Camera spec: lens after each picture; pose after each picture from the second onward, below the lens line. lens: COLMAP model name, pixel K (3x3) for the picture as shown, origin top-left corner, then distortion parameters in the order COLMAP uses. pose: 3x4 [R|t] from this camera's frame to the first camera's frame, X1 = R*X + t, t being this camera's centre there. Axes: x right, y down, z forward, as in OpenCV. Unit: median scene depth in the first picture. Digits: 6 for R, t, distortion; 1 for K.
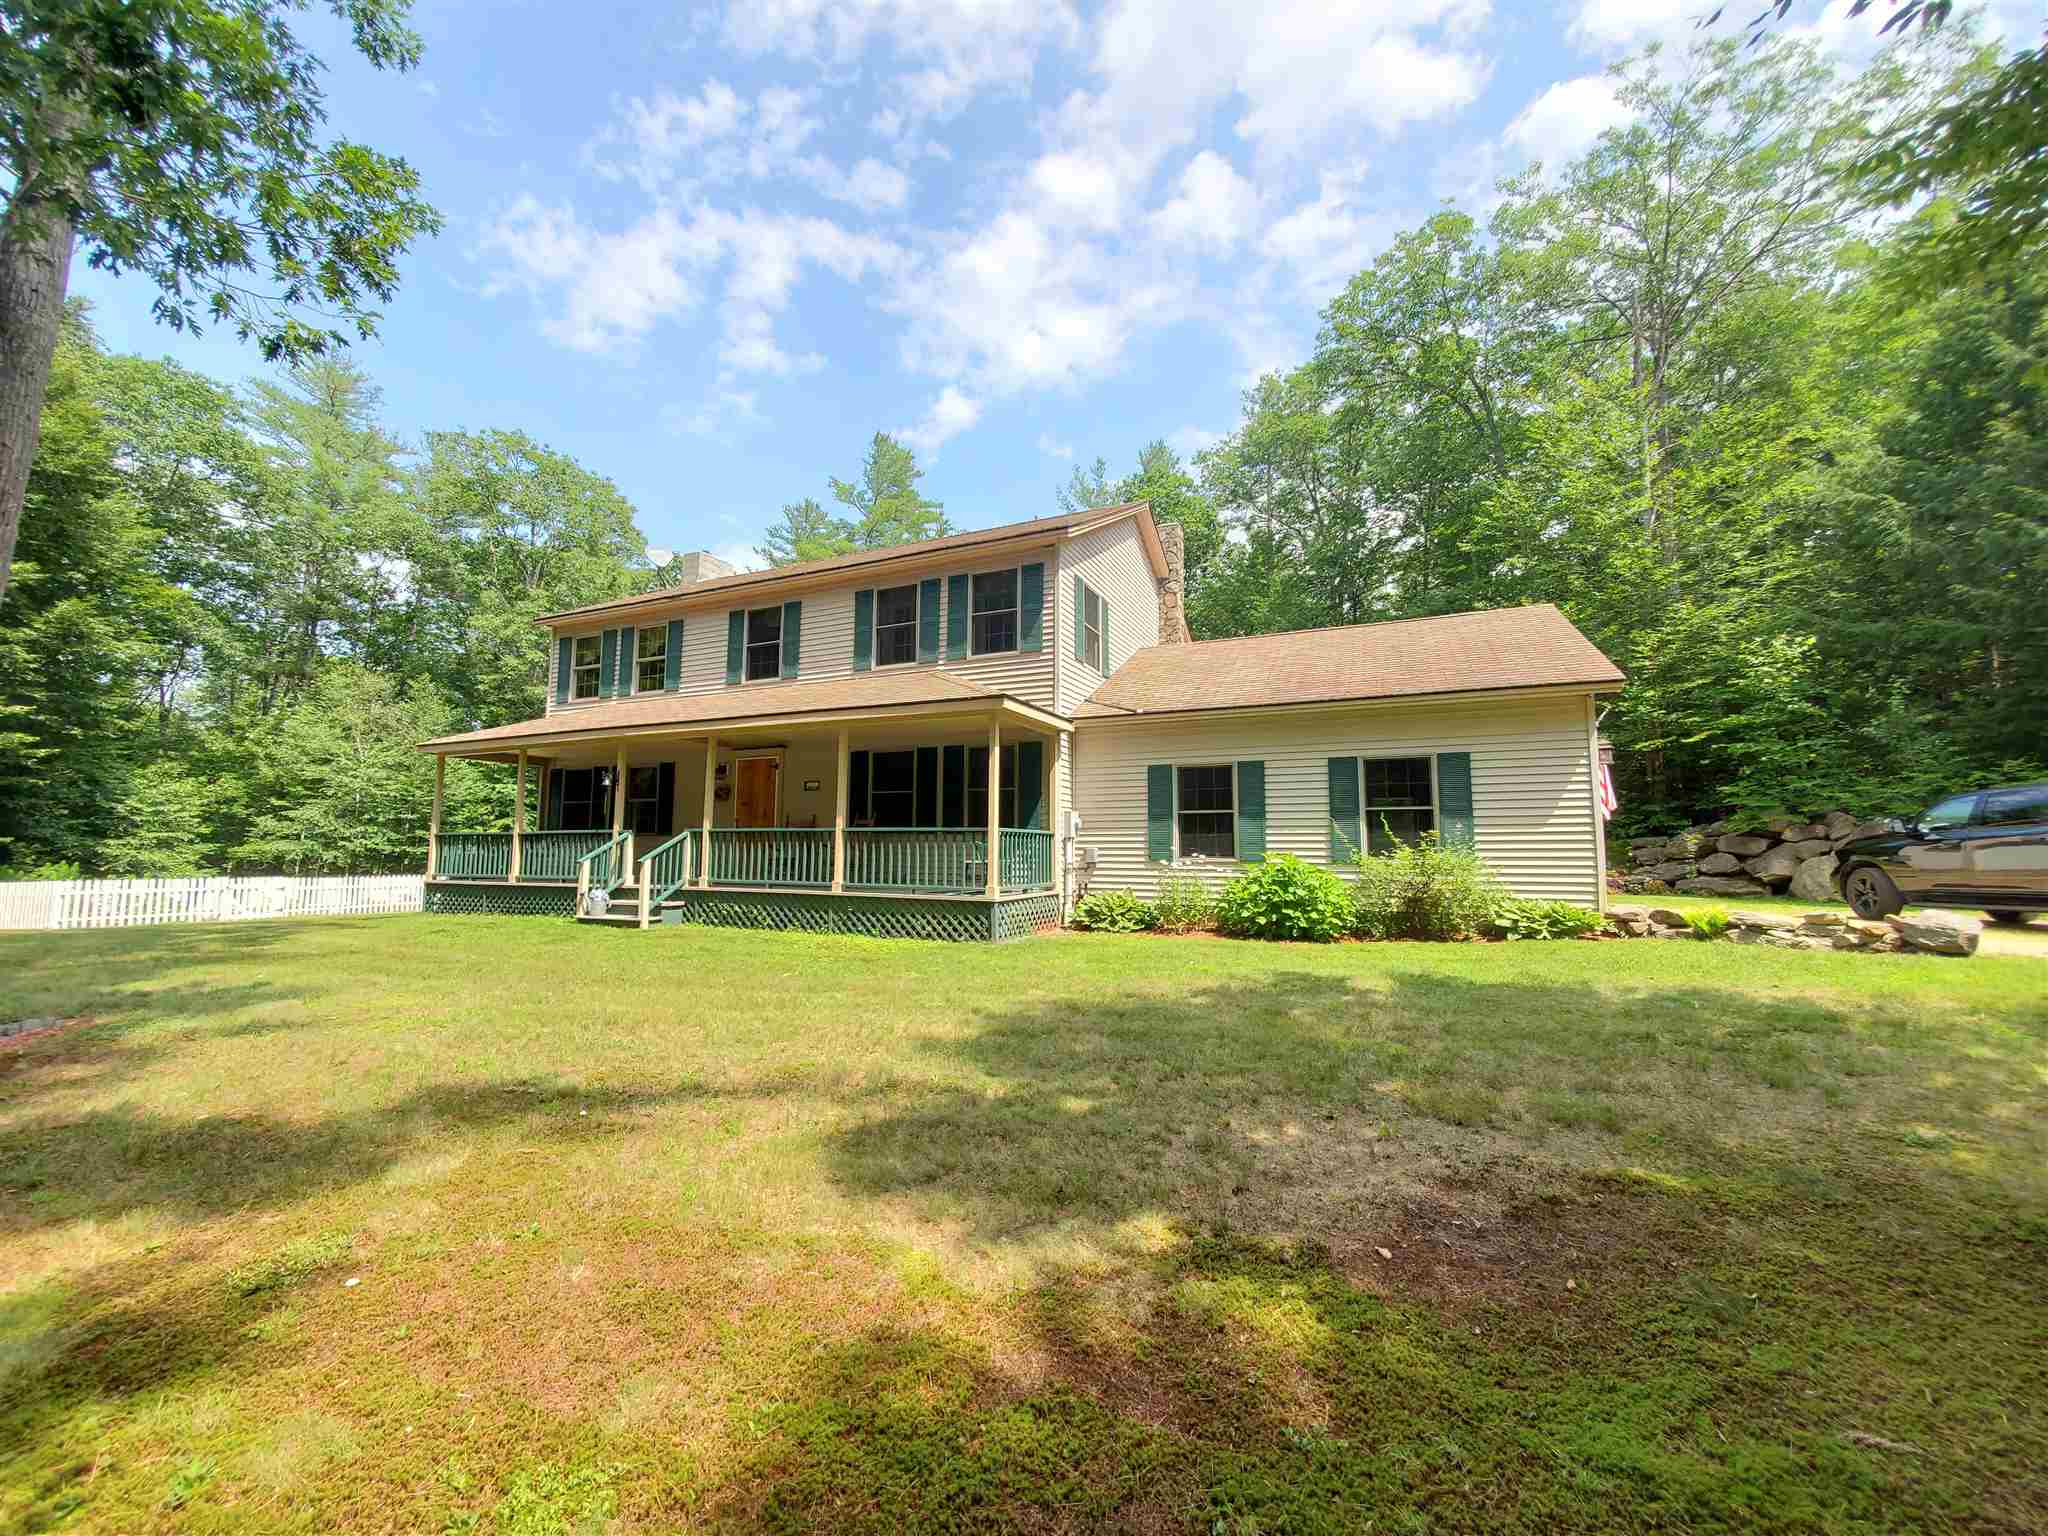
lens RADIAL K [[815.5, 0, 1024.0], [0, 815.5, 768.0], [0, 0, 1]] dist [-0.023124, 0.016888]
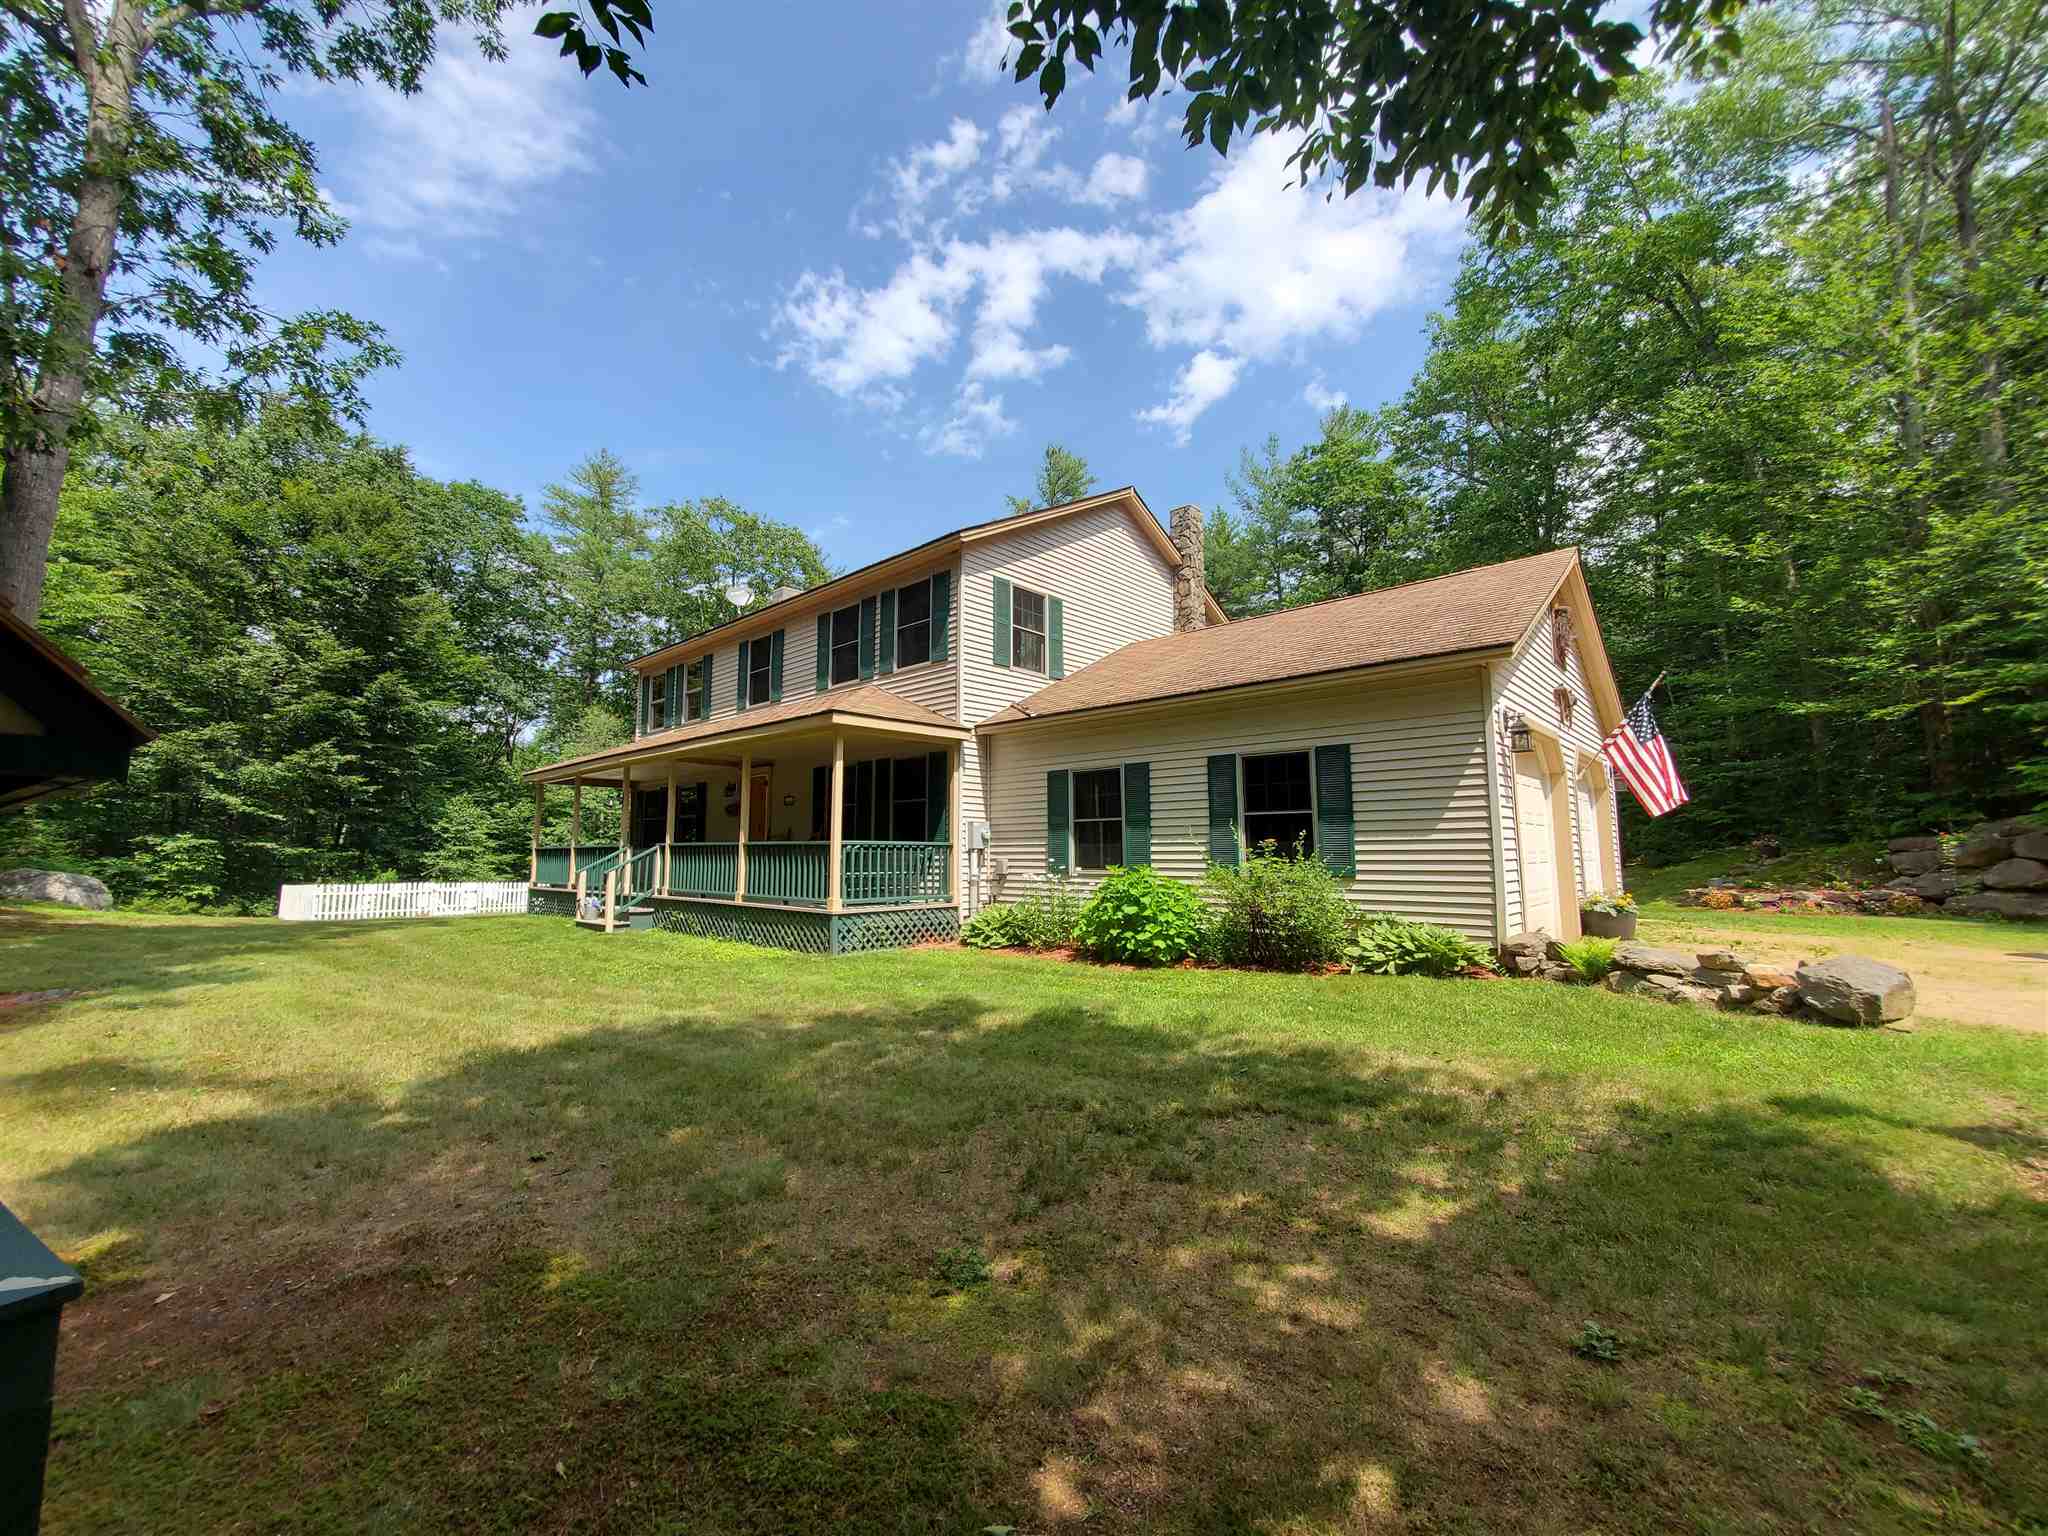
lens RADIAL K [[822.4, 0, 1022.3], [0, 822.4, 785.7], [0, 0, 1]] dist [-0.002432, -0.000177]
pose [[0.948742, -0.031805, -0.314448, 0.429696], [0.037636, 0.999213, 0.012488, 0.000049], [0.313804, -0.023683, 0.949192, 0.087153]]
